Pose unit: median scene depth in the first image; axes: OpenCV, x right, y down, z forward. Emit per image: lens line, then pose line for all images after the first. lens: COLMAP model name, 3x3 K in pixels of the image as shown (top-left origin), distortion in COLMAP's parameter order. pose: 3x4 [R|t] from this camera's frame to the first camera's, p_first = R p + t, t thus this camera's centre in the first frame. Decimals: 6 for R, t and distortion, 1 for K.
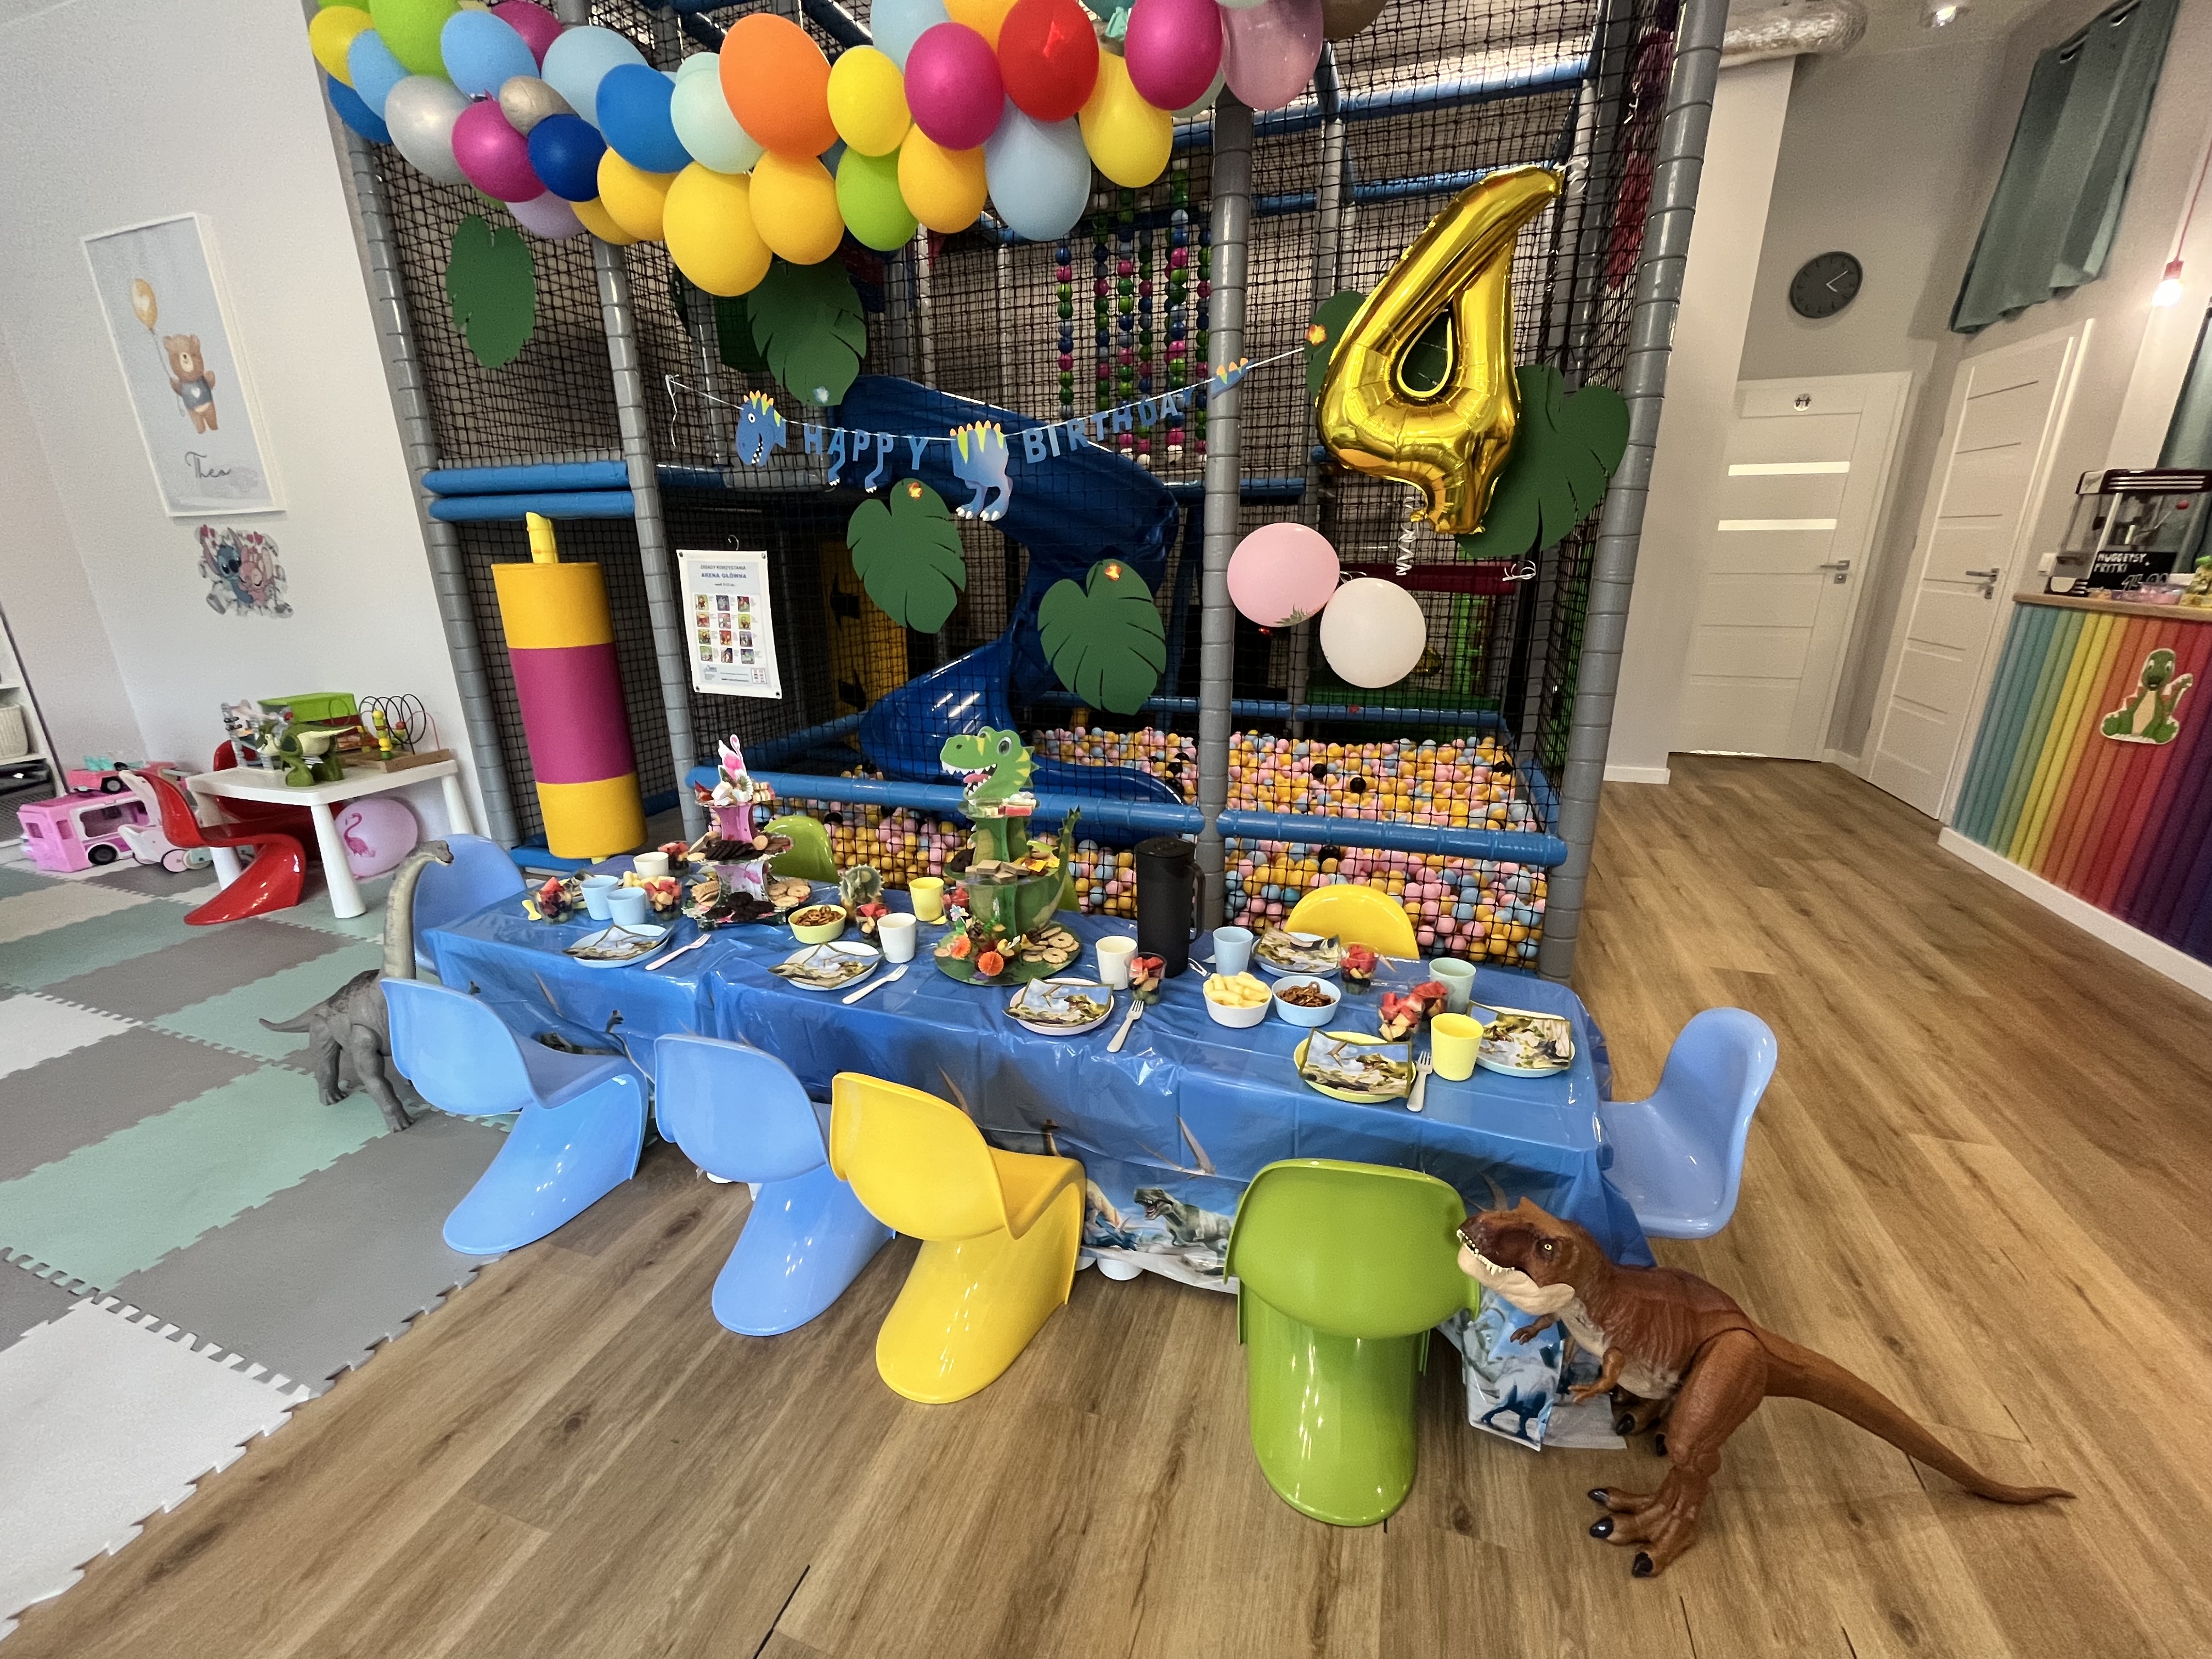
lens RADIAL K [[880.6, 0, 1101.3], [0, 880.6, 820.7], [0, 0, 1]] dist [-0.002082, -0.000395]
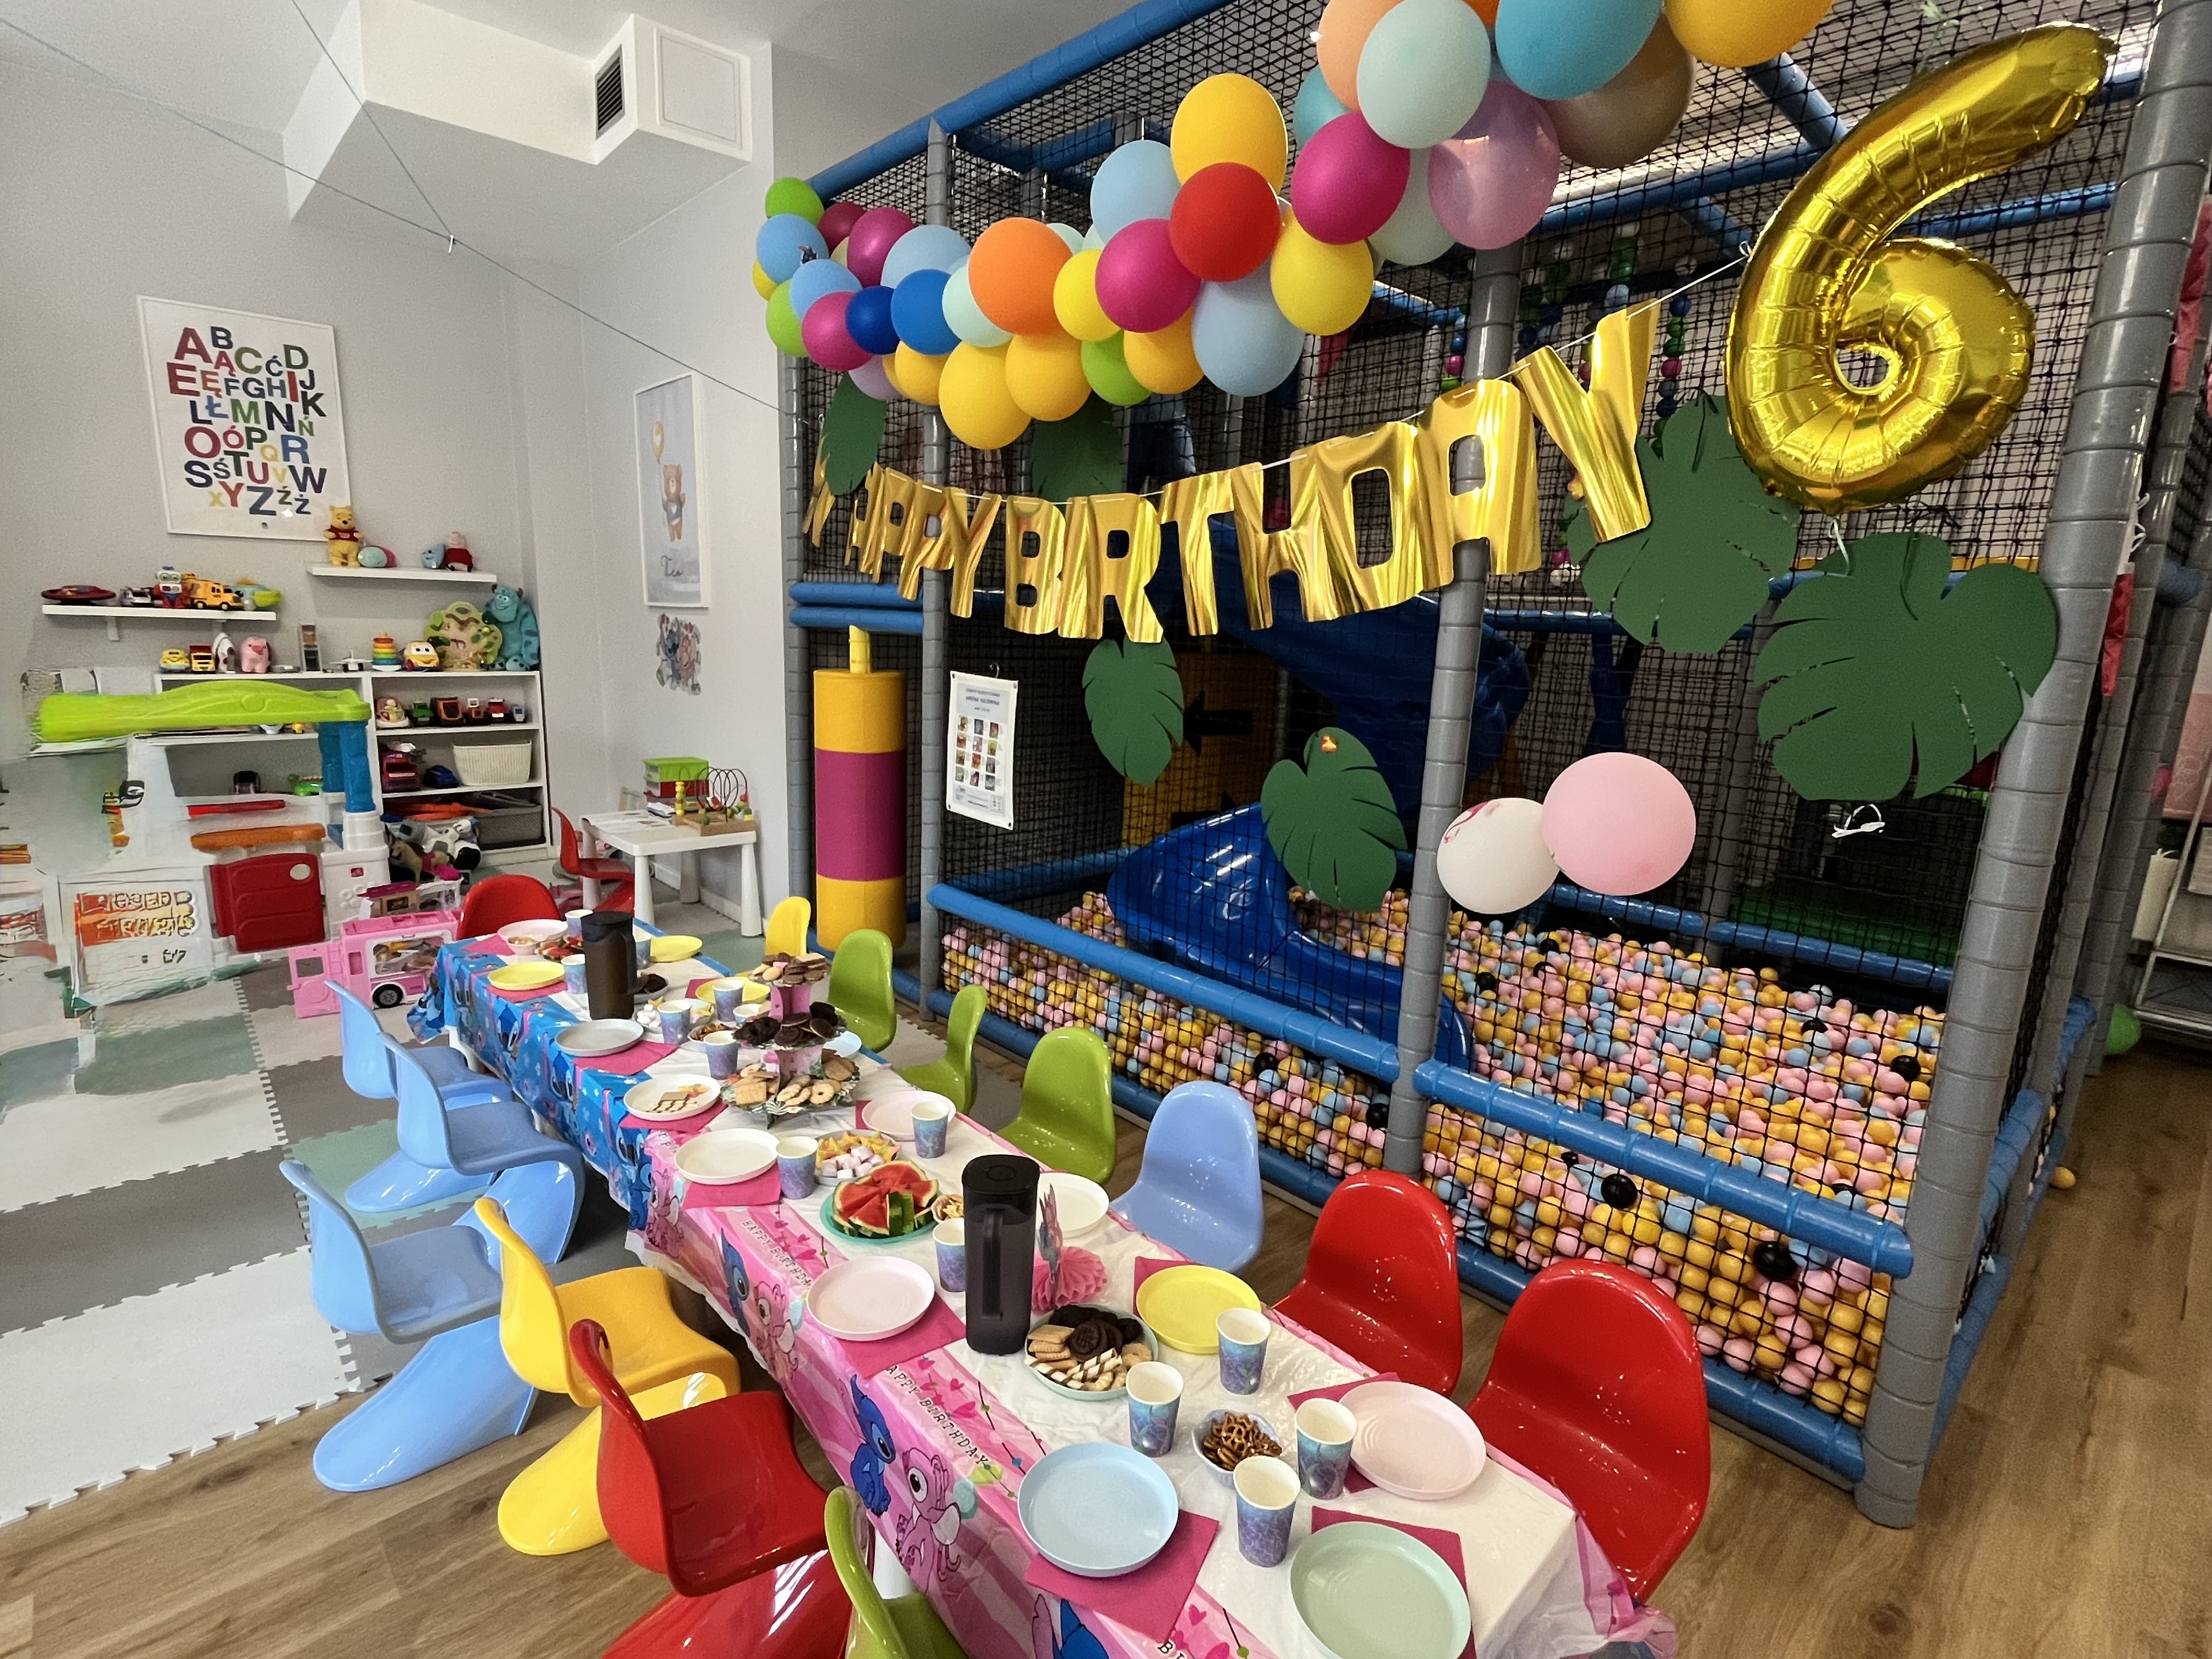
lens RADIAL K [[1065.7, 0, 1108.4], [0, 1065.7, 828.0], [0, 0, 1]] dist [-0.005839, 0.000219]
pose [[0.881579, 0.138216, -0.451348, 0.234590], [-0.188339, 0.979759, -0.067836, -0.079629], [0.432836, 0.144809, 0.889766, 0.023657]]
